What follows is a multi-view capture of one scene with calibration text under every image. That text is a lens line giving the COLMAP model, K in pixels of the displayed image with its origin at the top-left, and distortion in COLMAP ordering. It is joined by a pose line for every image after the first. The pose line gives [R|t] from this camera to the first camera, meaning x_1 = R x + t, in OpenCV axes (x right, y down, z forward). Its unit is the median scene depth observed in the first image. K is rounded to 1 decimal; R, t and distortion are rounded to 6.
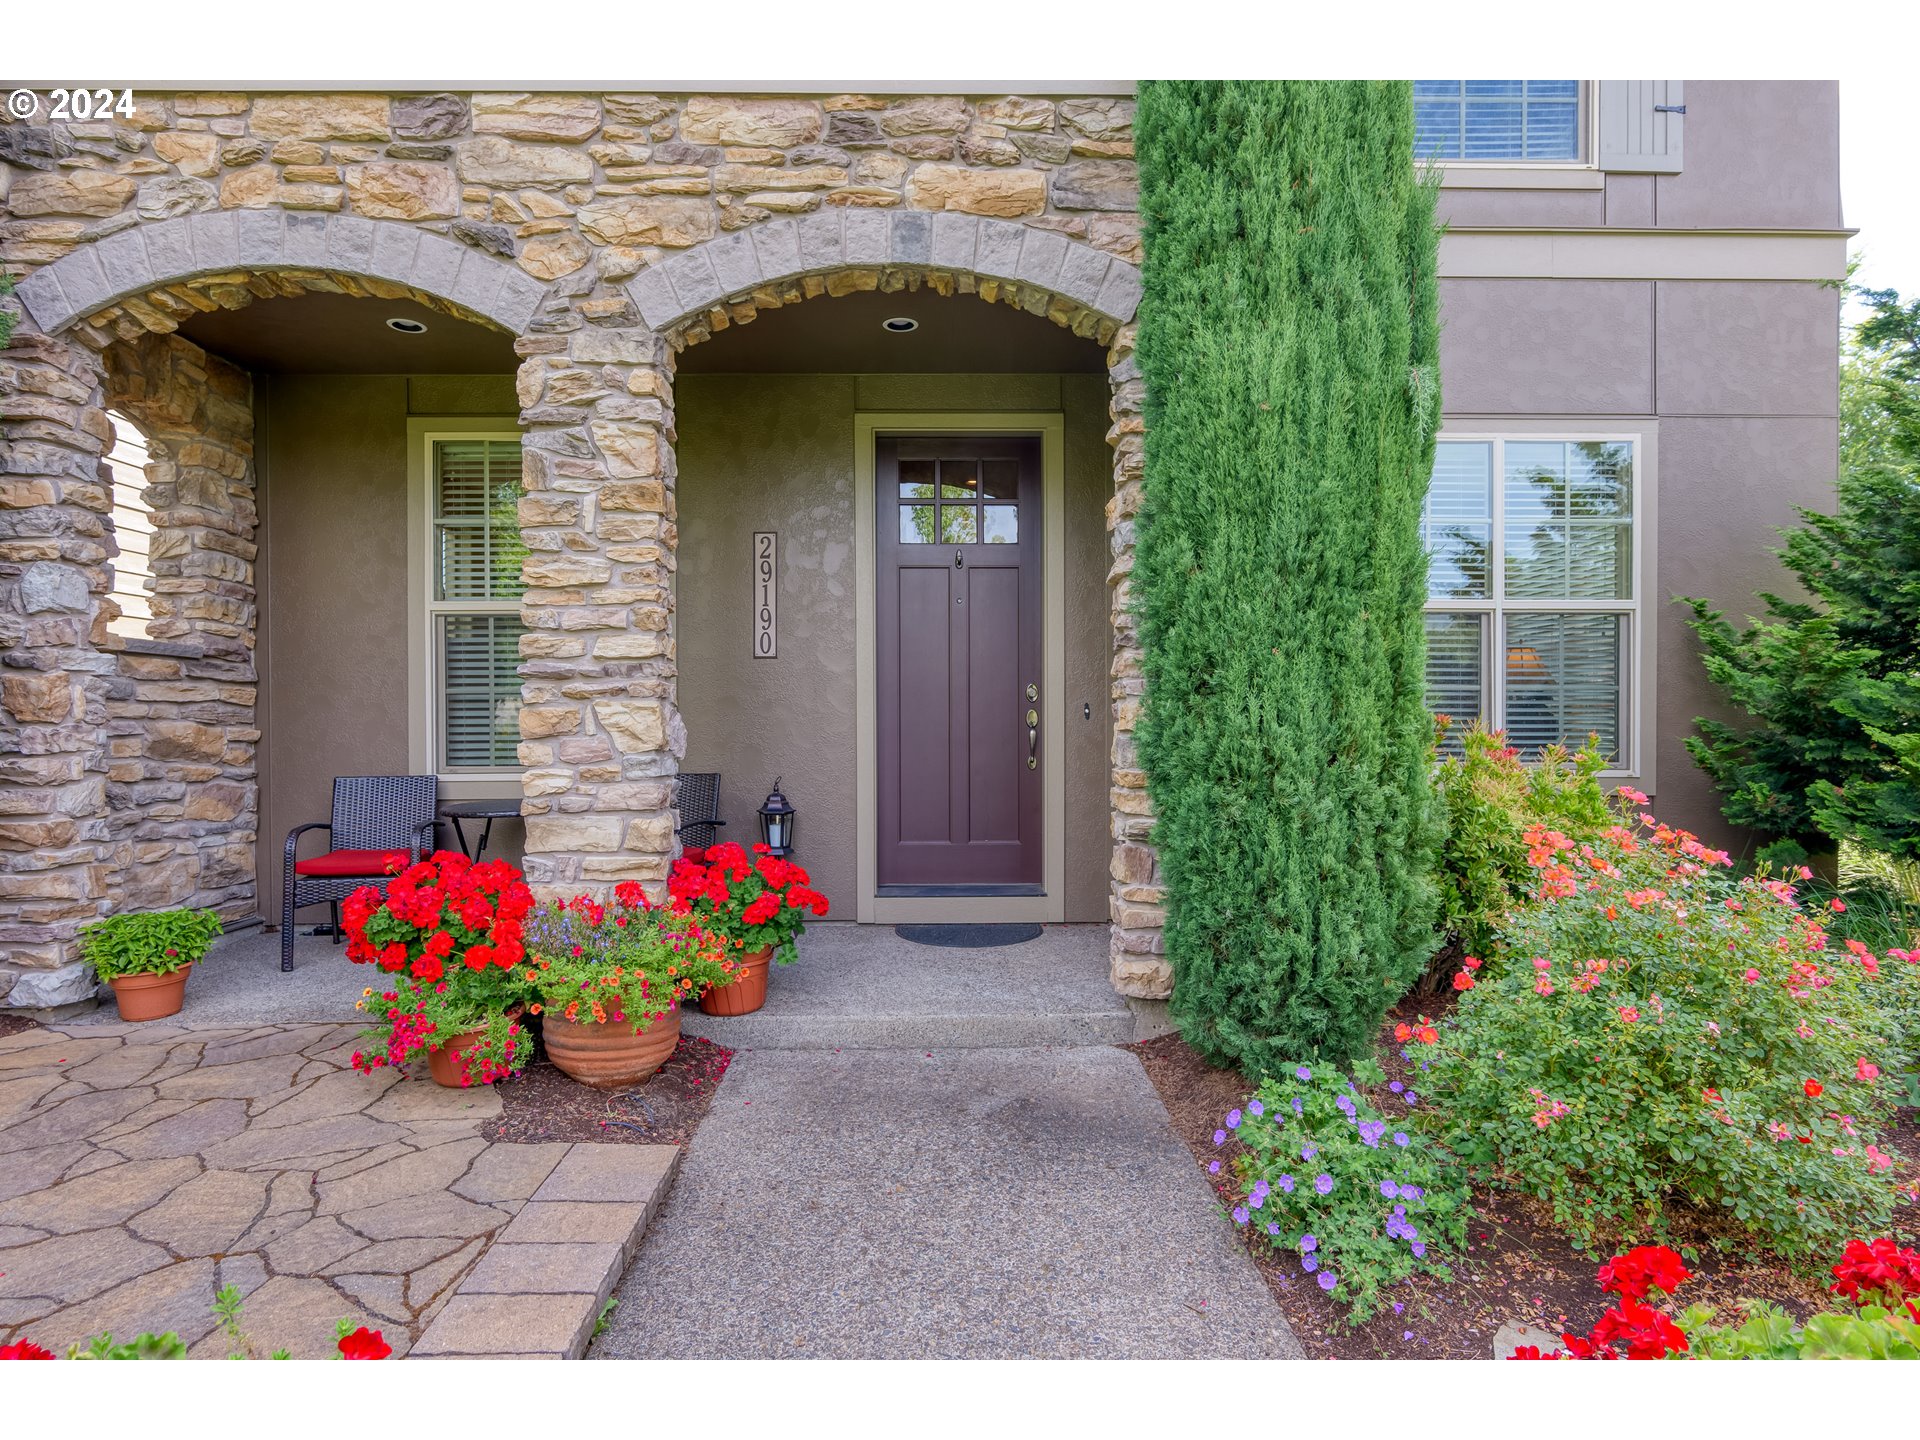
lens RADIAL K [[1025.1, 0, 951.3], [0, 1025.1, 726.2], [0, 0, 1]] dist [0.001862, 0.001222]
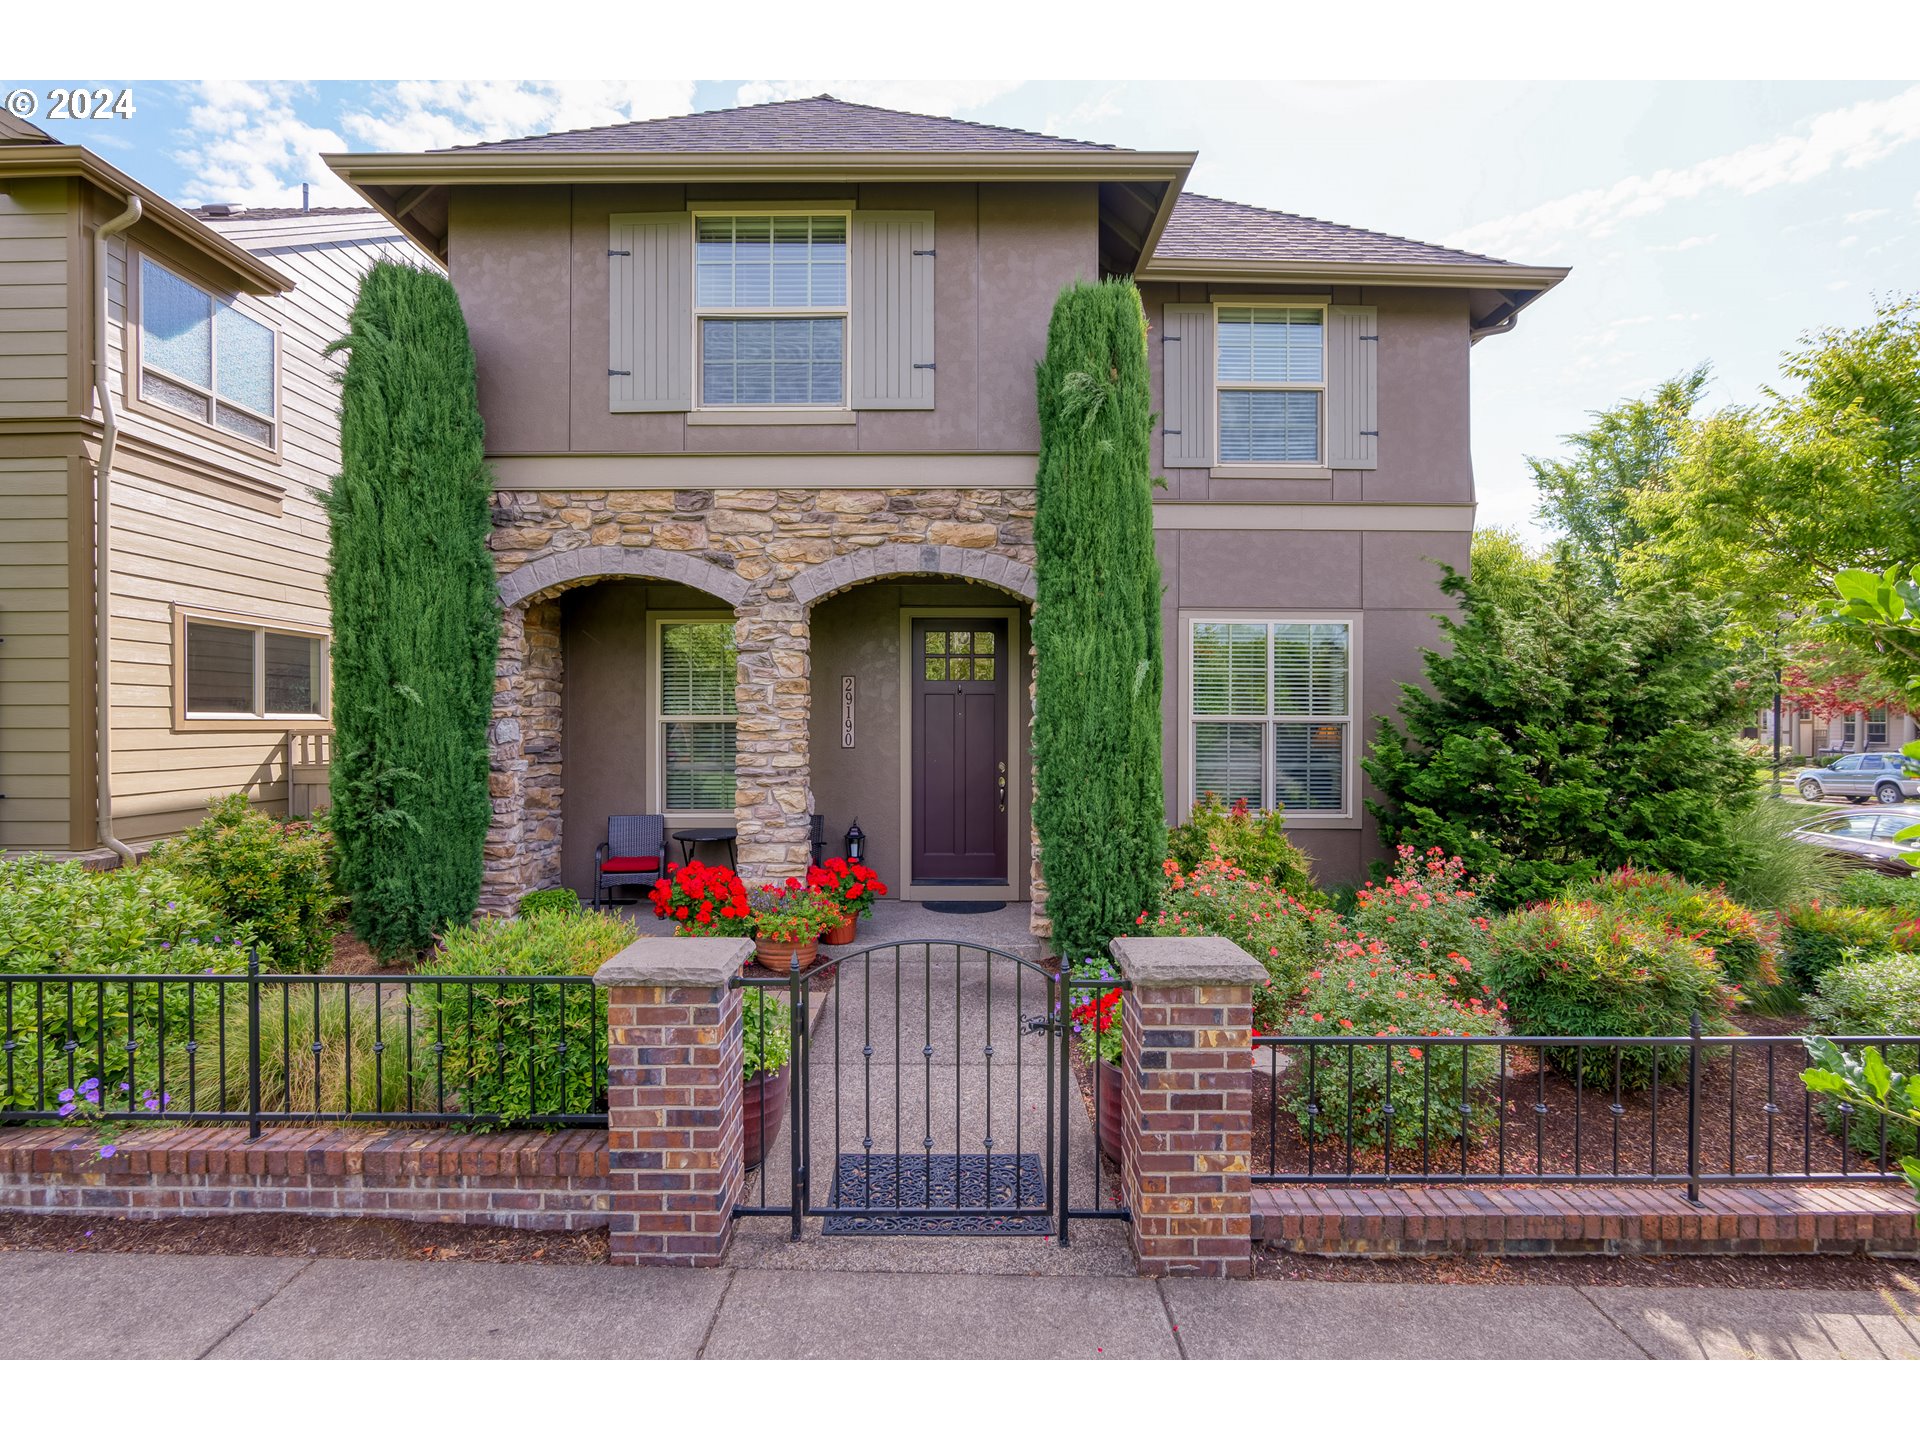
lens RADIAL K [[961.7, 0, 960.5], [0, 961.7, 715.4], [0, 0, 1]] dist [-0.014468, 0.005515]
pose [[0.999737, 0.002722, -0.022761, 0.065449], [-0.002938, 0.999951, -0.009448, -0.150582], [0.022734, 0.009512, 0.999696, -0.887336]]
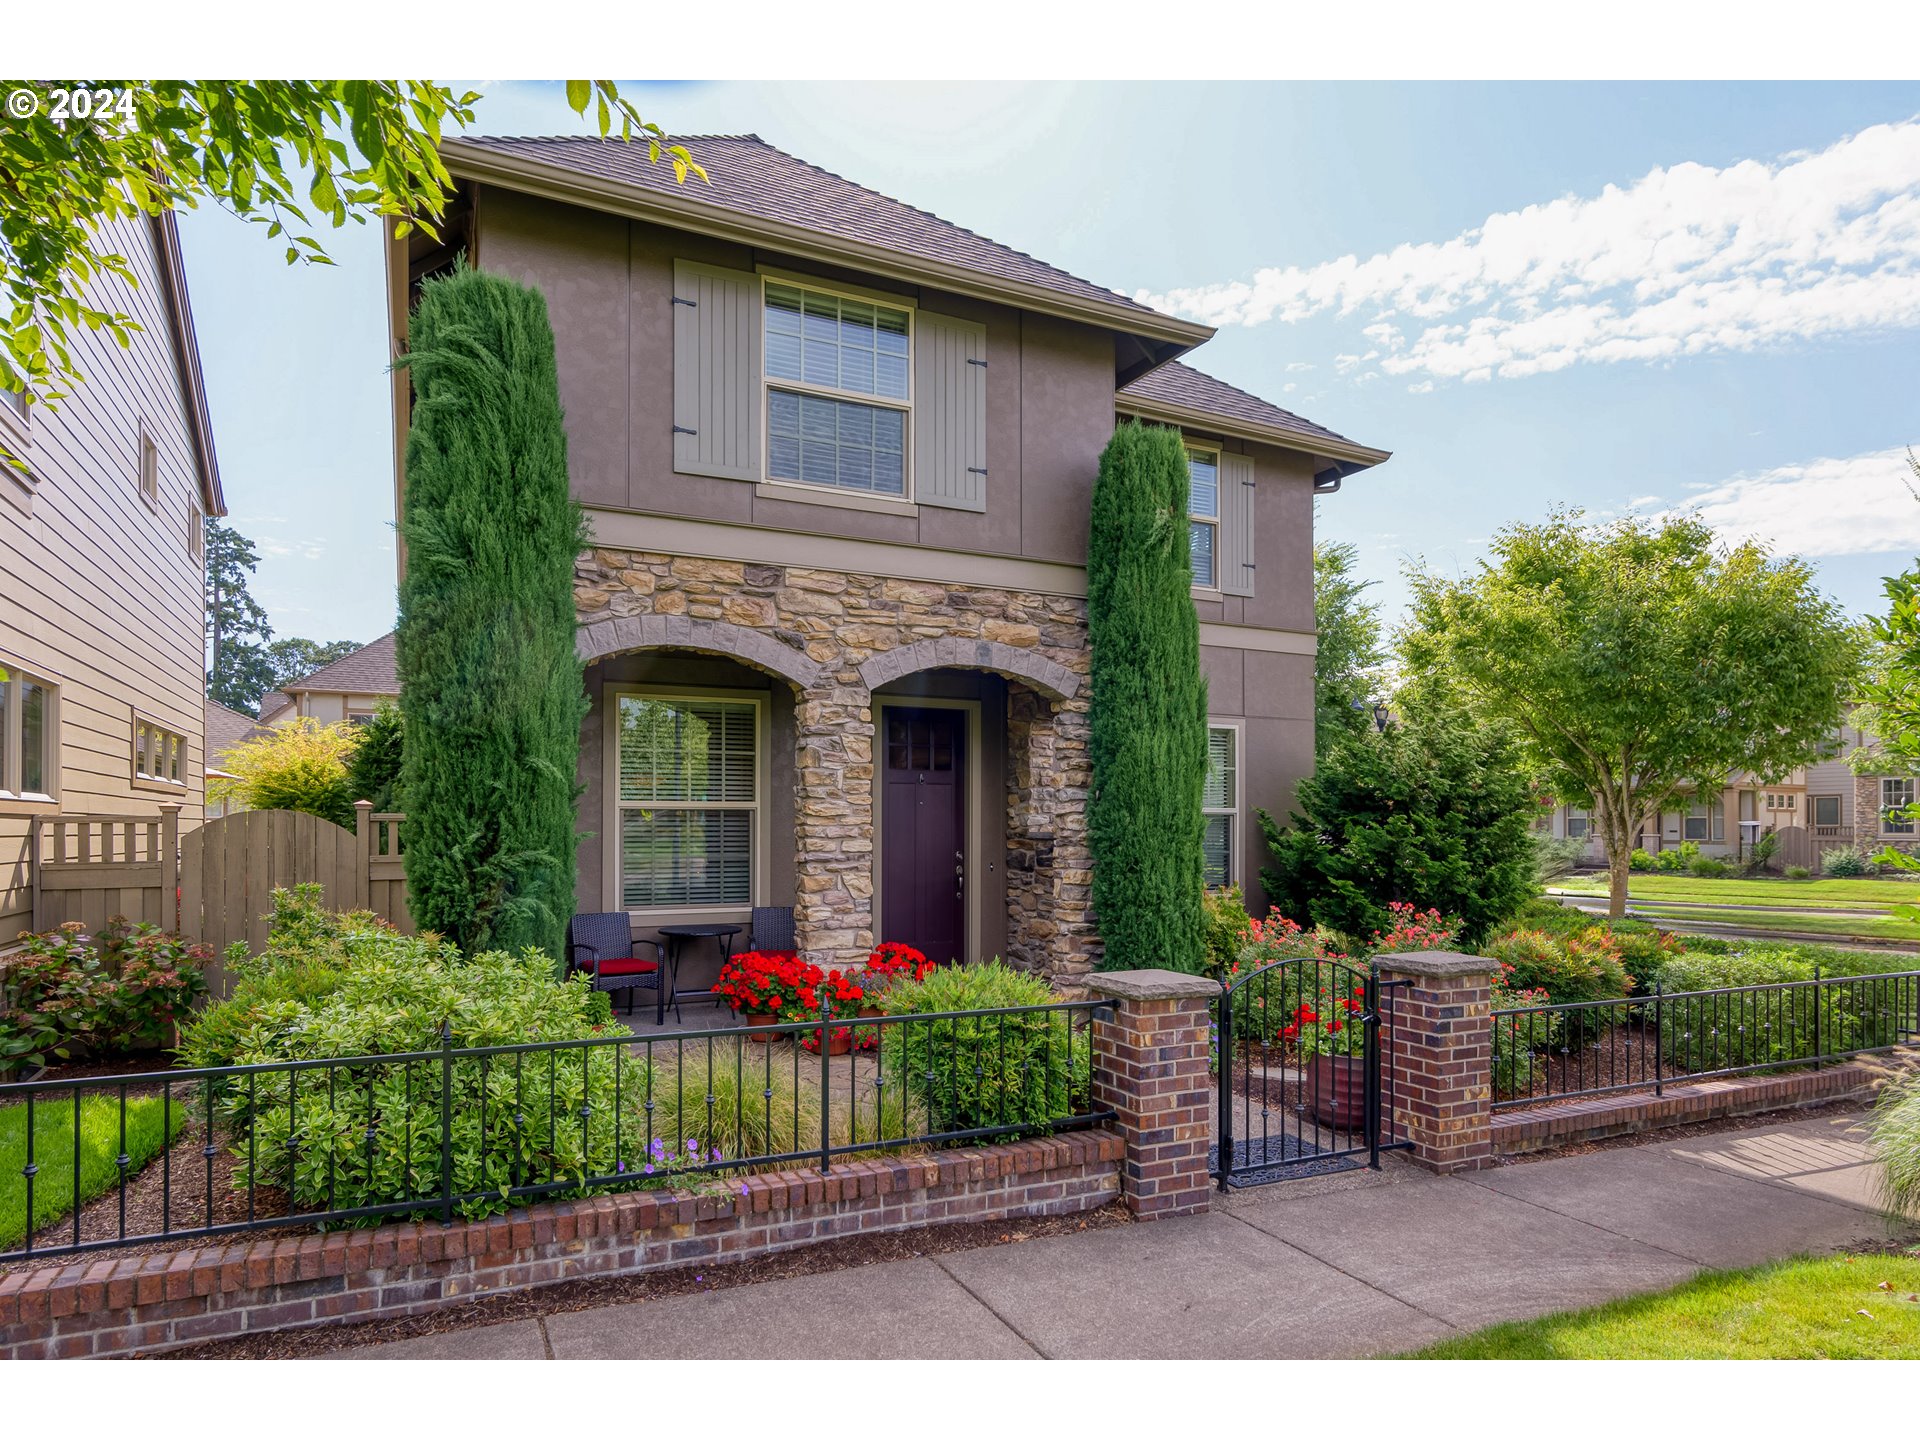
lens RADIAL K [[1173.5, 0, 971.1], [0, 1173.5, 805.8], [0, 0, 1]] dist [0.002363, 0.000121]
pose [[0.901065, 0.014149, 0.433453, -1.117627], [-0.003571, 0.999676, -0.025209, -0.099150], [-0.433669, 0.021168, 0.900824, -1.181060]]
